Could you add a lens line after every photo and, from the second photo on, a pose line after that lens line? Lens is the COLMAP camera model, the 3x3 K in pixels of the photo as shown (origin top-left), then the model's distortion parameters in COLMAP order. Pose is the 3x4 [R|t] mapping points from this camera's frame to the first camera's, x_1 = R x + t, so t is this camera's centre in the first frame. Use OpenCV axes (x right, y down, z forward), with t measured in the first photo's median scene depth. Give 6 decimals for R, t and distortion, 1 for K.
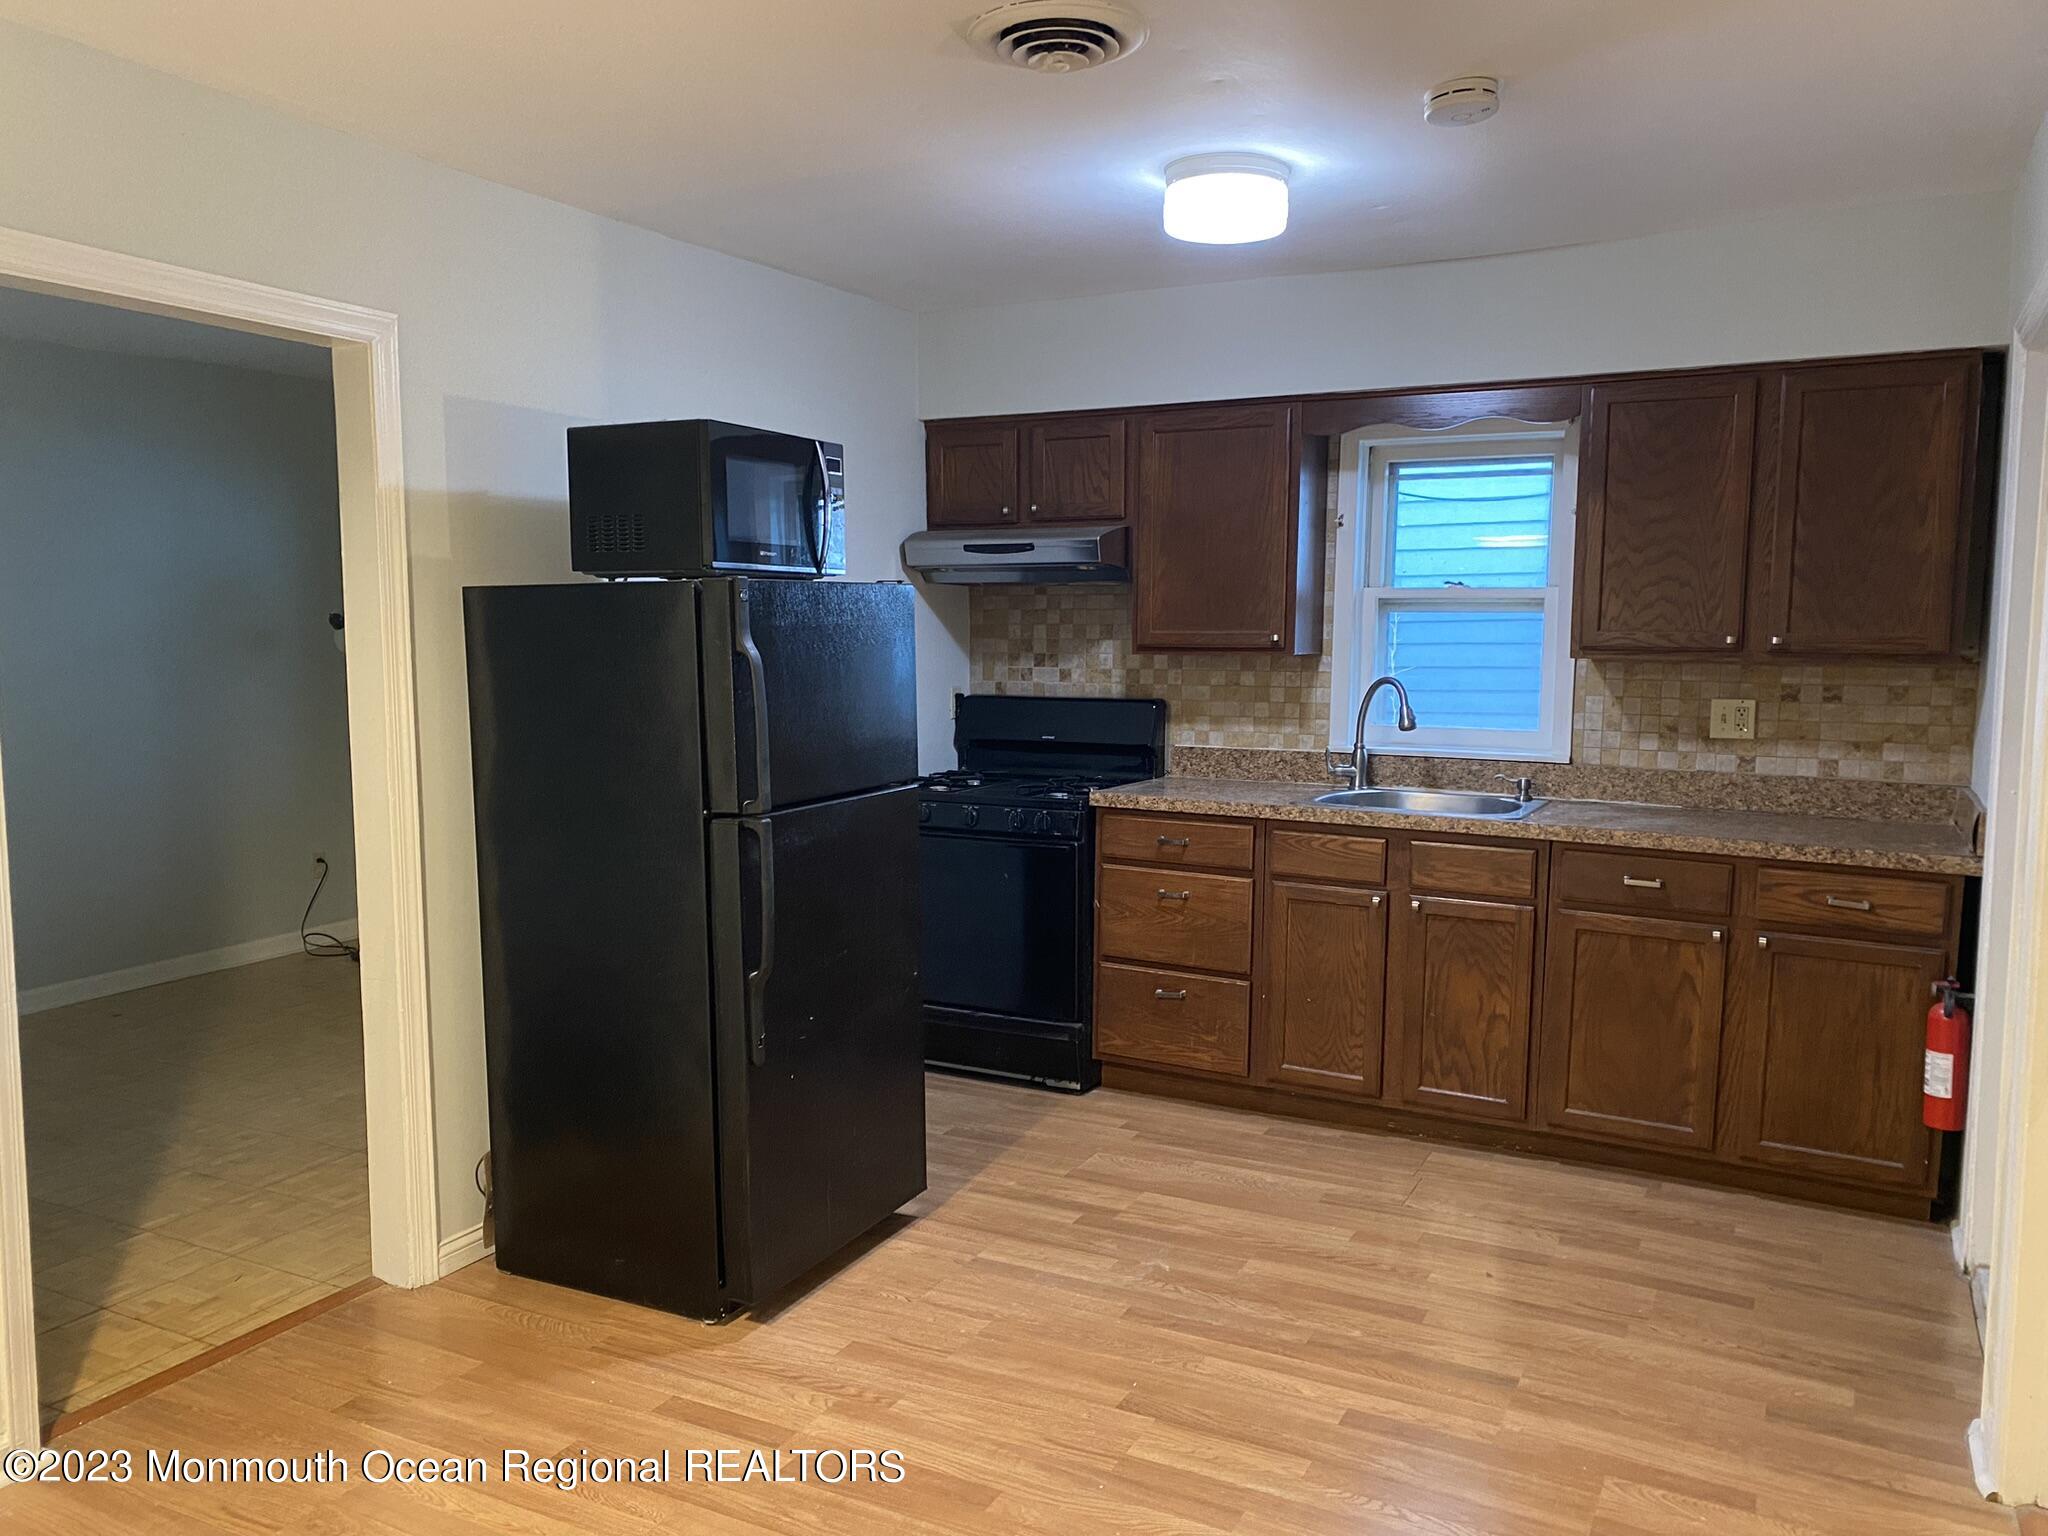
lens RADIAL K [[1559.7, 0, 1024.0], [0, 1559.7, 768.0], [0, 0, 1]] dist [0.127726, -0.157741]
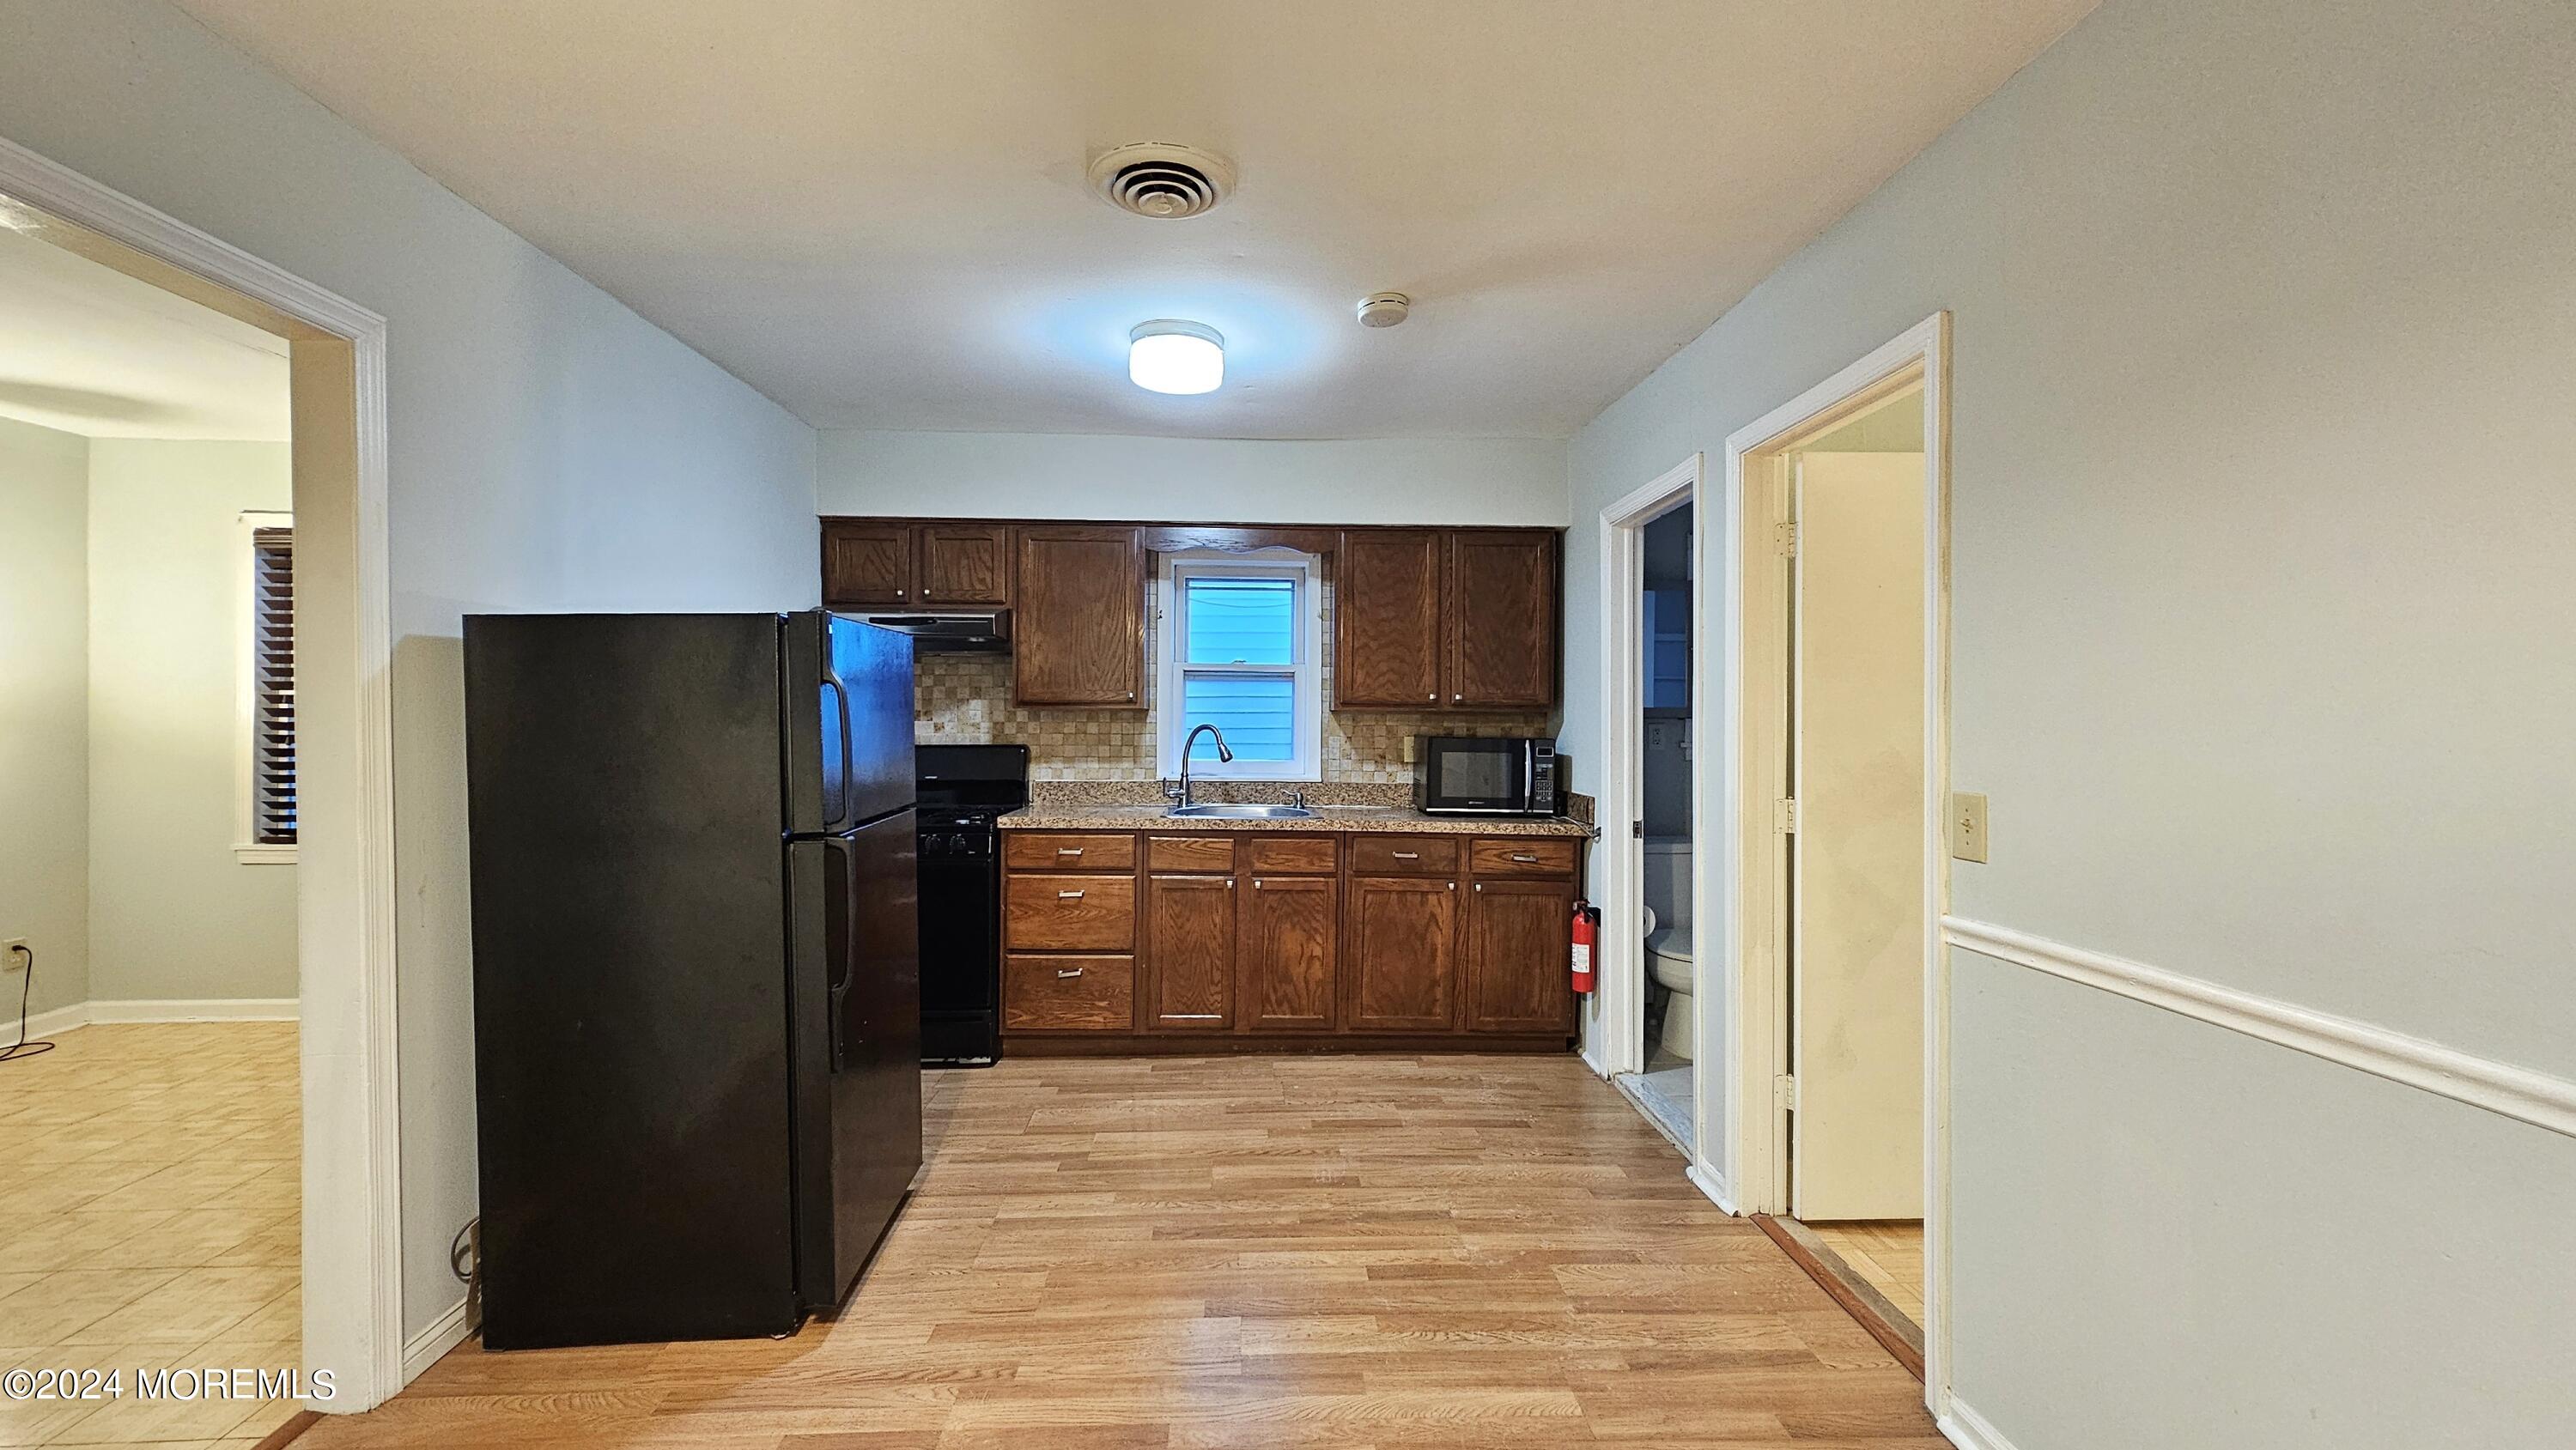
lens RADIAL K [[1053.2, 0, 1288.0], [0, 1053.2, 725.0], [0, 0, 1]] dist [0.025132, 0.000090]
pose [[0.867994, -0.003796, 0.496560, -0.189083], [0.045620, 0.996352, -0.072127, 0.014956], [-0.494475, 0.085259, 0.865000, 0.164901]]
